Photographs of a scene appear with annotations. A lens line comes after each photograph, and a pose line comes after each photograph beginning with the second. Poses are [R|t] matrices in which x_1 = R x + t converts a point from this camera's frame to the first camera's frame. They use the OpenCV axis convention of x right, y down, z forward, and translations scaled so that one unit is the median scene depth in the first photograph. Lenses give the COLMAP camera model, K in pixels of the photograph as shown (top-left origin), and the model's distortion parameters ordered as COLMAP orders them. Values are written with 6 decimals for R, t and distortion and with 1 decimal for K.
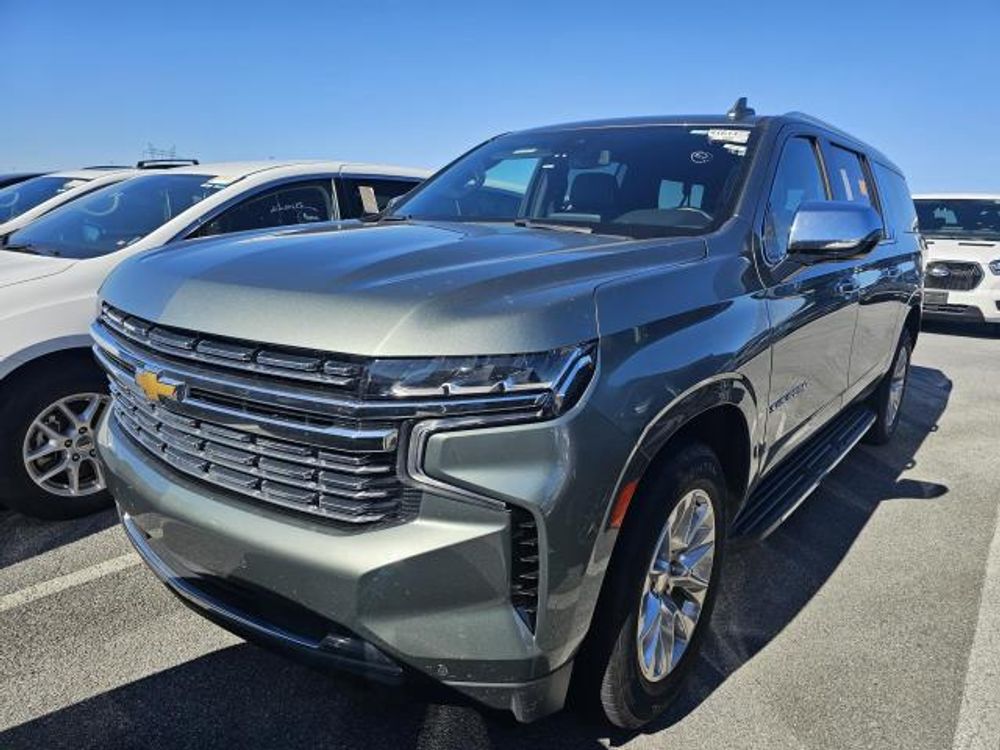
lens RADIAL K [[851.4, 0, 500.0], [0, 851.4, 375.0], [0, 0, 1]] dist [-0.003572, -0.001929]
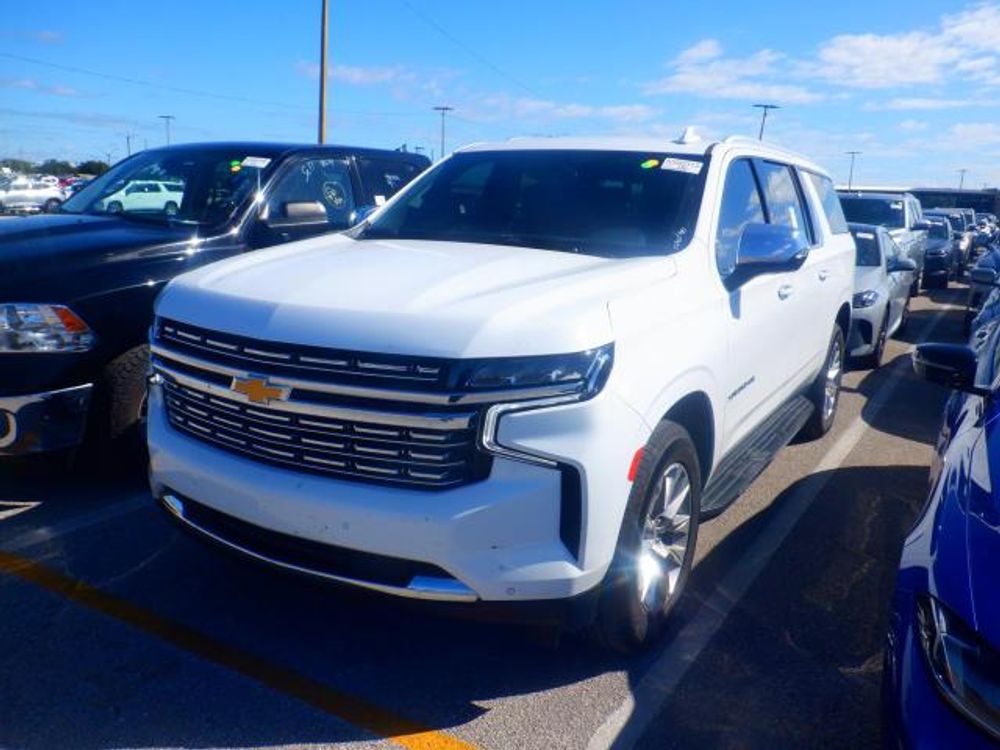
lens RADIAL K [[1049.9, 0, 500.0], [0, 1049.9, 375.0], [0, 0, 1]] dist [-0.069173, -0.006756]
pose [[0.992100, -0.031278, 0.121491, -0.274273], [0.033101, 0.999367, -0.013014, 0.026116], [-0.121007, 0.016932, 0.992507, -0.640313]]
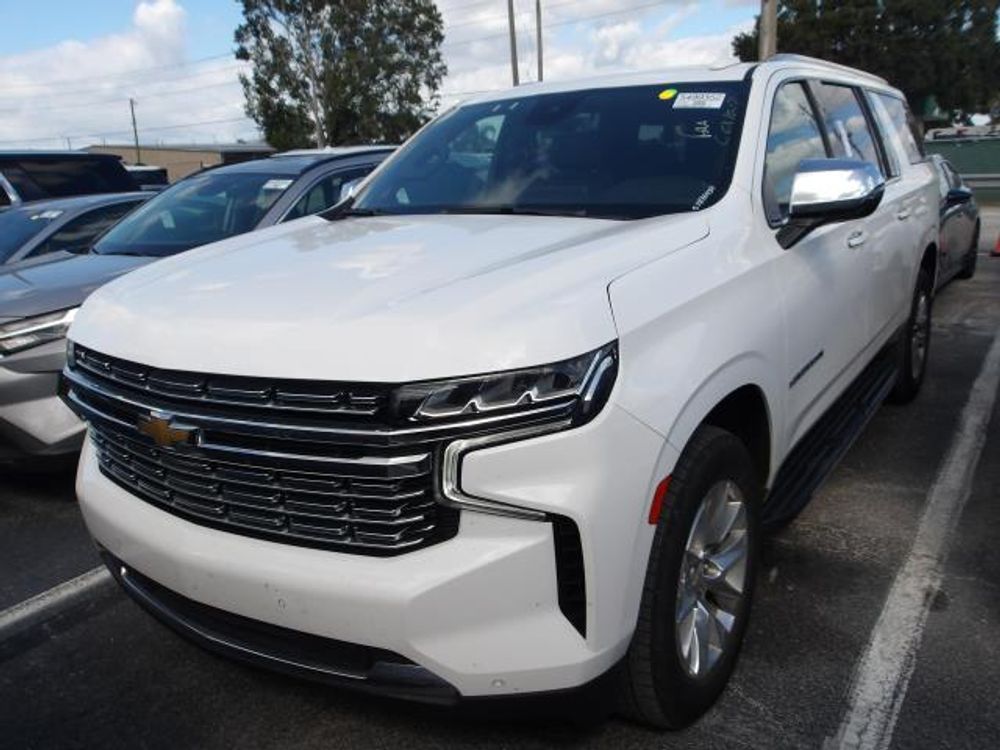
lens RADIAL K [[1049.9, 0, 500.0], [0, 1049.9, 375.0], [0, 0, 1]] dist [-0.069173, -0.006756]
pose [[0.993681, -0.103774, 0.042758, -0.079354], [0.102874, 0.994434, 0.022748, -0.044246], [-0.044881, -0.018206, 0.998826, -0.218294]]
